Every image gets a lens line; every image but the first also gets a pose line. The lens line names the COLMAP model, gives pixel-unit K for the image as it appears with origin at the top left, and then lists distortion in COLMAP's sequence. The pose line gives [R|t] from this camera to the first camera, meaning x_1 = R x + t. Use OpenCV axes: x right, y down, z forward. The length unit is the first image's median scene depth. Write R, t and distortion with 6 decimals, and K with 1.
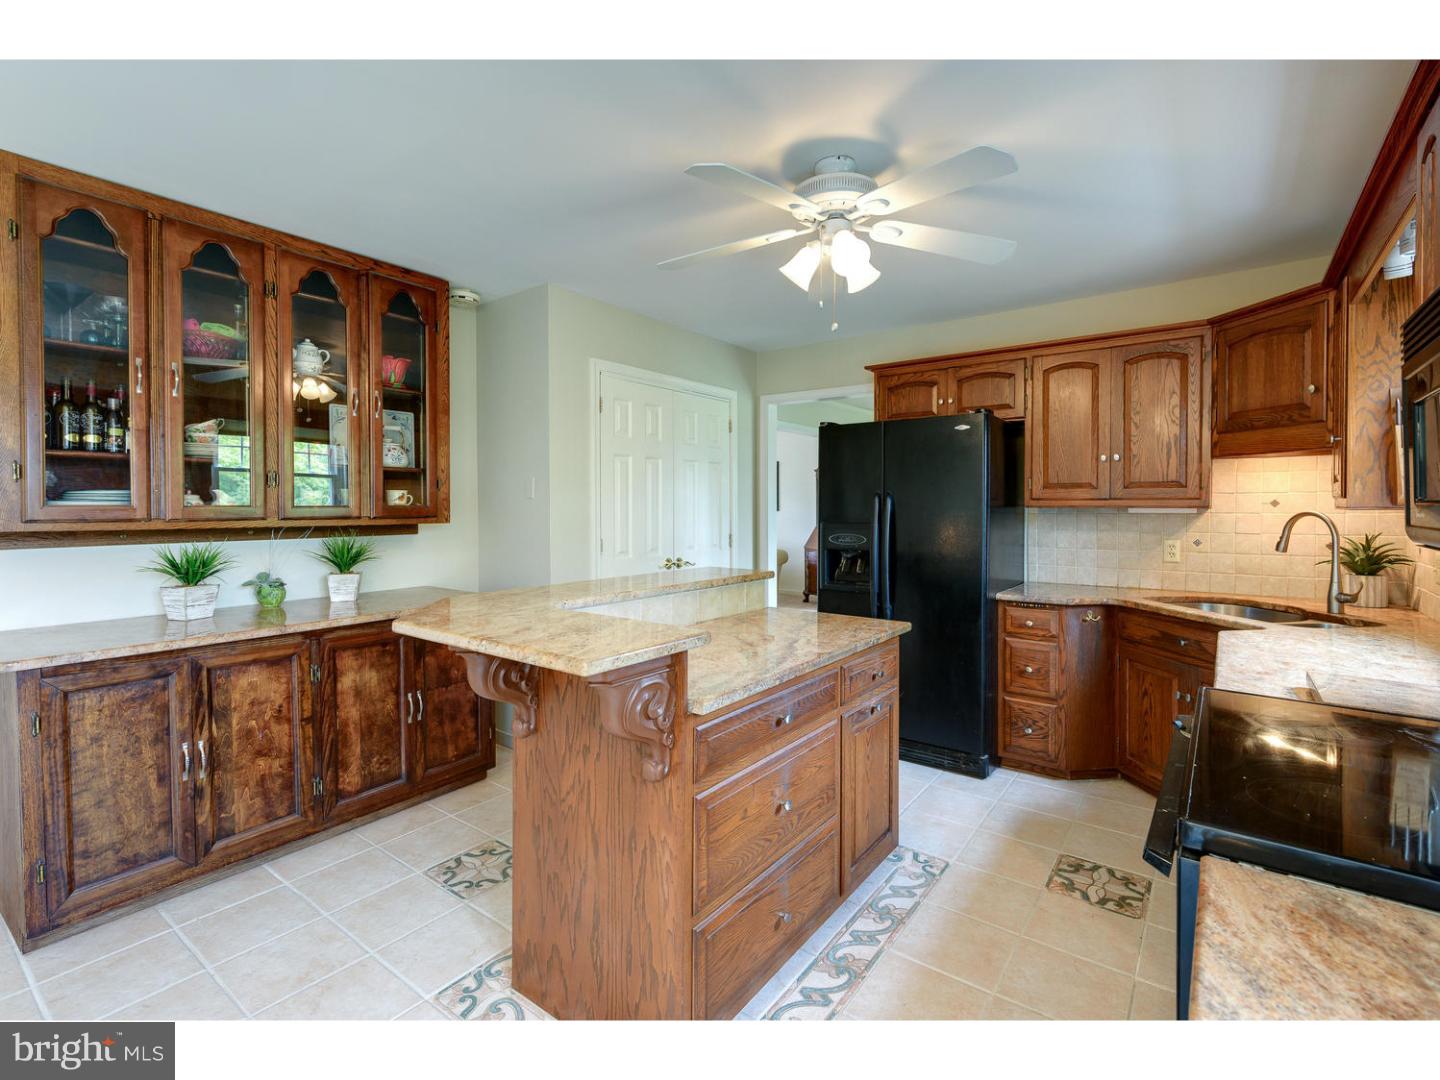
lens RADIAL K [[659.4, 0, 728.1], [0, 659.4, 511.5], [0, 0, 1]] dist [0.001434, 0.000155]
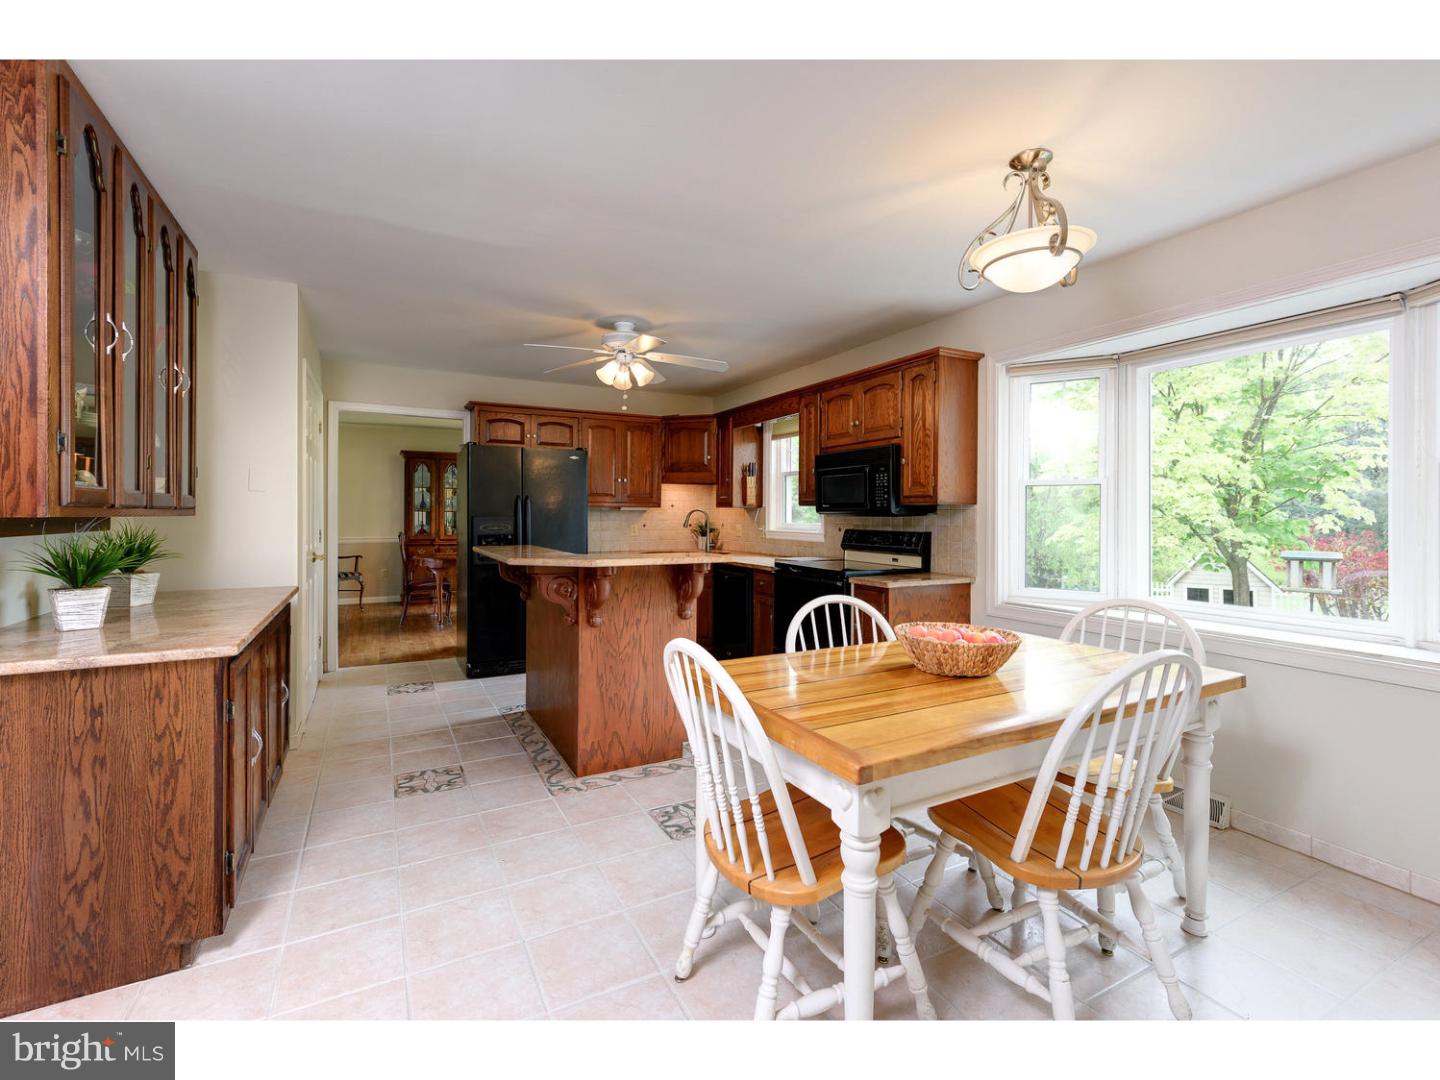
lens RADIAL K [[659.4, 0, 728.1], [0, 659.4, 511.5], [0, 0, 1]] dist [0.001434, 0.000155]
pose [[0.419432, 0.007034, 0.907759, -1.113095], [0.001099, 0.999965, -0.008256, 0.025036], [-0.907786, 0.004460, 0.419410, -0.053896]]
